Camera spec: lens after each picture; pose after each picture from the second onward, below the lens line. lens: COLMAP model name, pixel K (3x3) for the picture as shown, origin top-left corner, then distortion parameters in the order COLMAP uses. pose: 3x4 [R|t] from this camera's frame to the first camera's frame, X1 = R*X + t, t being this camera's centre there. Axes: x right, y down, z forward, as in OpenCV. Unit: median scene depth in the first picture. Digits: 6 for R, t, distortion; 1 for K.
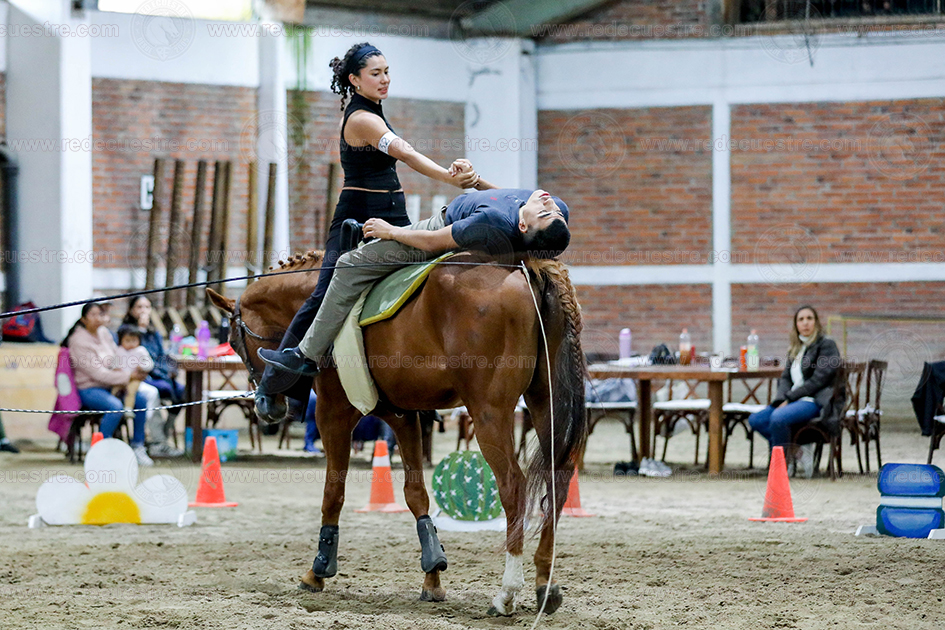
lens RADIAL K [[3587.6, 0, 461.4], [0, 3587.6, 238.1], [0, 0, 1]] dist [0.273570, 0.000000]
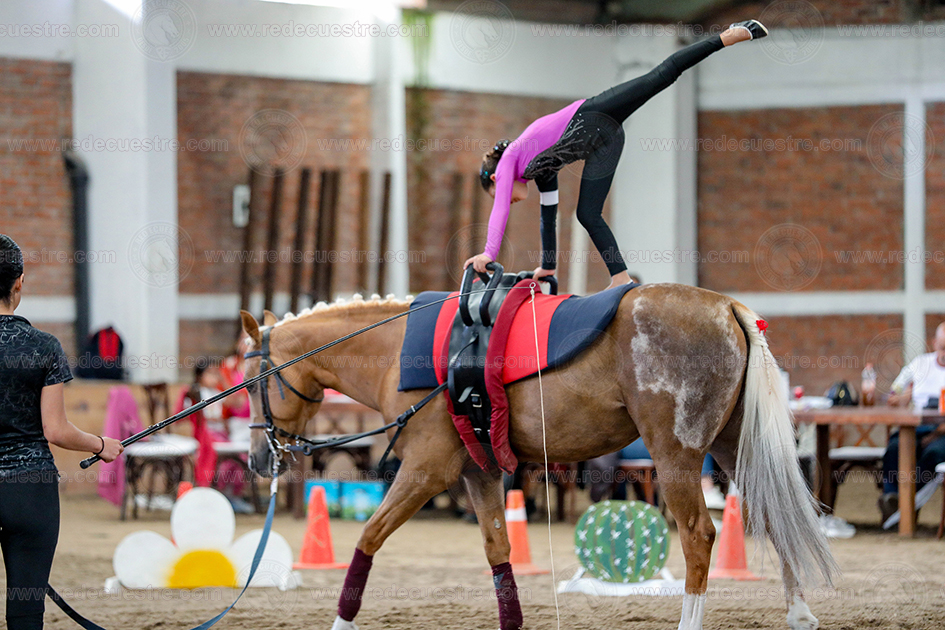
lens RADIAL K [[6393.7, 0, 476.1], [0, 6393.7, 307.2], [0, 0, 1]] dist [3.318361, 0.000000]
pose [[0.999962, 0.002014, -0.008501, -0.018386], [-0.002094, 0.999953, -0.009473, 0.026187], [0.008482, 0.009491, 0.999919, -0.540892]]
